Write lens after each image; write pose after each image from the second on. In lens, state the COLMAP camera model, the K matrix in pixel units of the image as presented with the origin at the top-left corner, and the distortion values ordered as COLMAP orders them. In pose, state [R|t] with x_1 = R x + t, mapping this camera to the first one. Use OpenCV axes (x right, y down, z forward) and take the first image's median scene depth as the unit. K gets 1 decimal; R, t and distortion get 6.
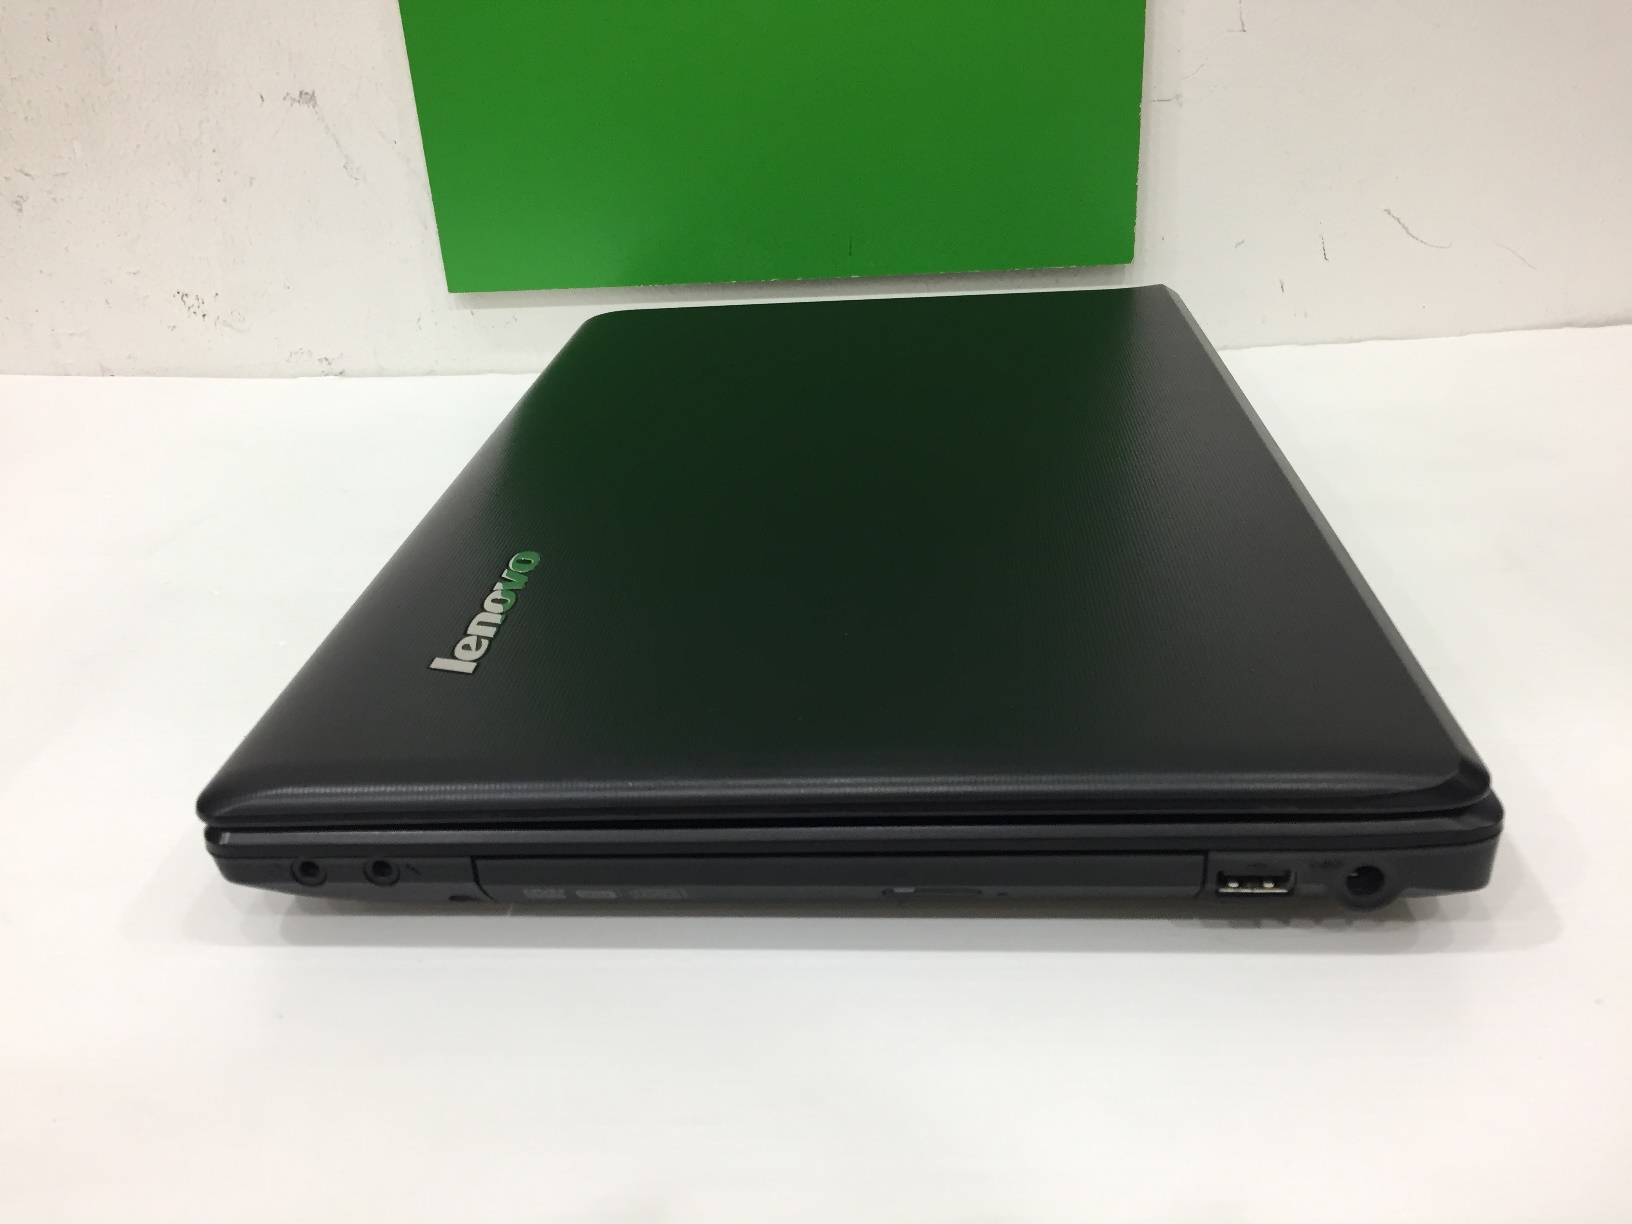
lens RADIAL K [[1431.3, 0, 818.0], [0, 1431.3, 595.8], [0, 0, 1]] dist [0.075761, -0.131559]
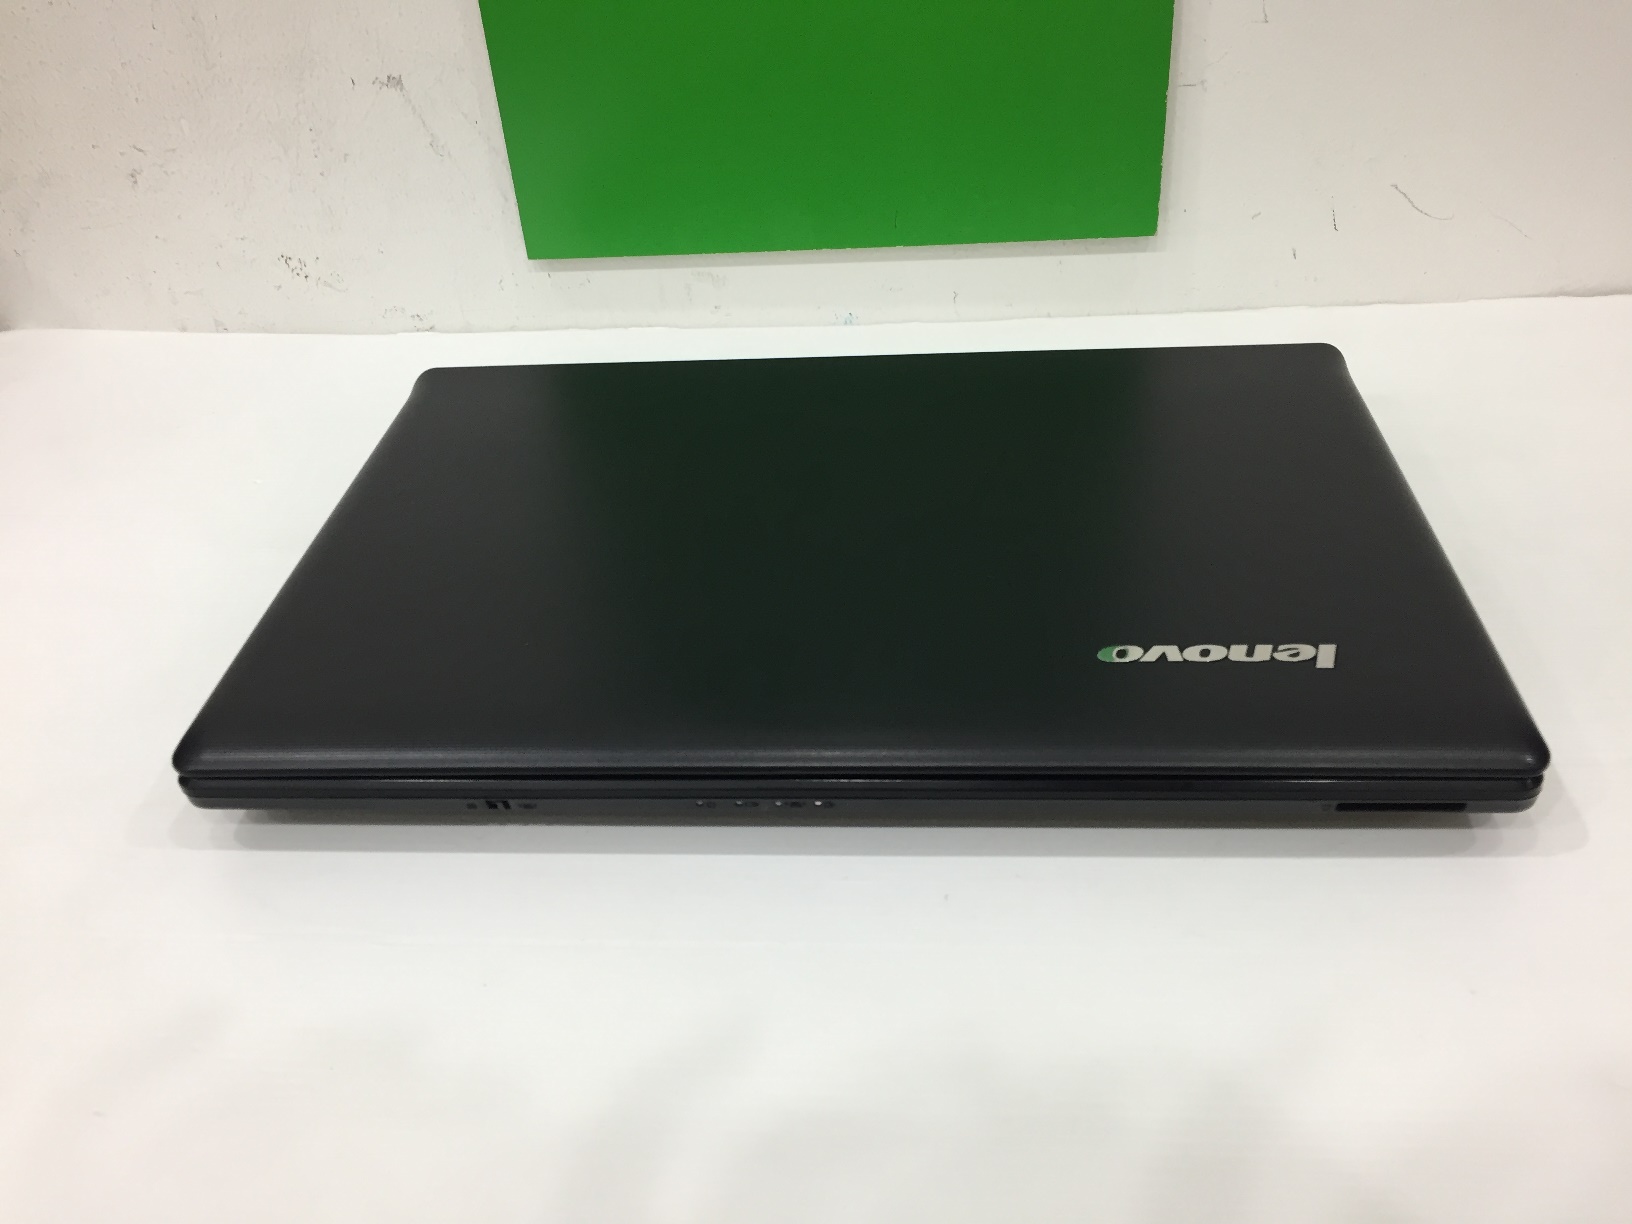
lens RADIAL K [[1431.3, 0, 817.4], [0, 1431.3, 625.2], [0, 0, 1]] dist [0.075761, -0.131559]
pose [[0.999697, 0.002136, -0.024528, -0.009150], [0.001770, 0.987419, 0.158116, -0.110380], [0.024558, -0.158112, 0.987116, -0.122256]]
